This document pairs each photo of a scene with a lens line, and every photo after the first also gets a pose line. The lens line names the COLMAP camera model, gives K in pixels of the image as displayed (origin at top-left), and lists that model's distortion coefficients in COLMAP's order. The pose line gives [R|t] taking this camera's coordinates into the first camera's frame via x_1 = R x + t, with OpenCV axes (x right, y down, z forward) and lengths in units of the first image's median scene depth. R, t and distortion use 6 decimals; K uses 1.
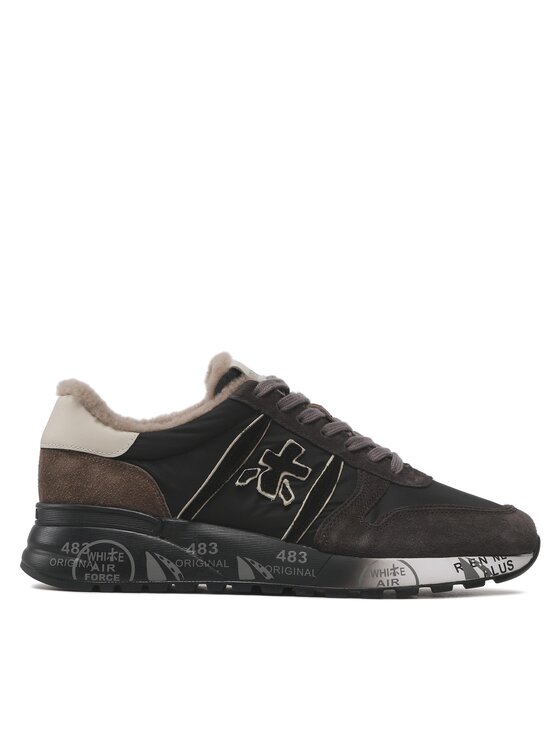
lens RADIAL K [[2680.4, 0, 280.1], [0, 2680.4, 372.8], [0, 0, 1]] dist [0.257412, 0.000000]
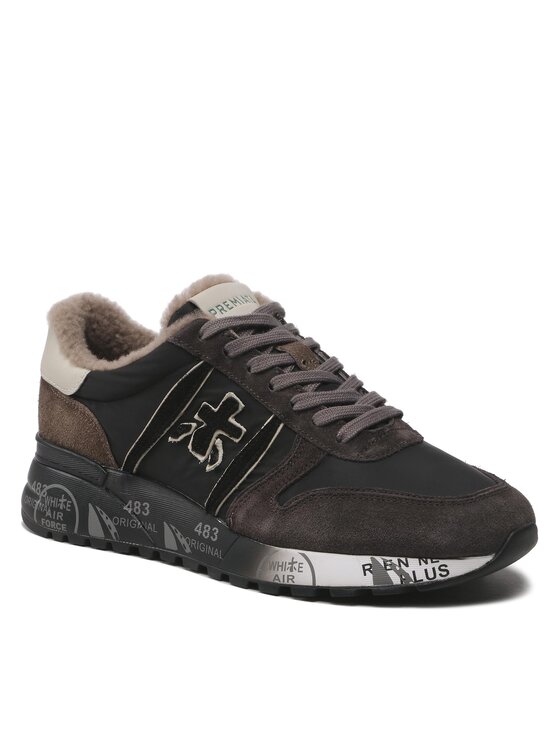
lens RADIAL K [[2680.4, 0, 280.1], [0, 2680.4, 373.4], [0, 0, 1]] dist [0.257412, 0.000000]
pose [[0.749007, 0.100856, -0.654841, 0.582226], [0.034564, 0.981053, 0.190633, -0.145416], [0.661660, -0.165419, 0.731330, 0.388467]]
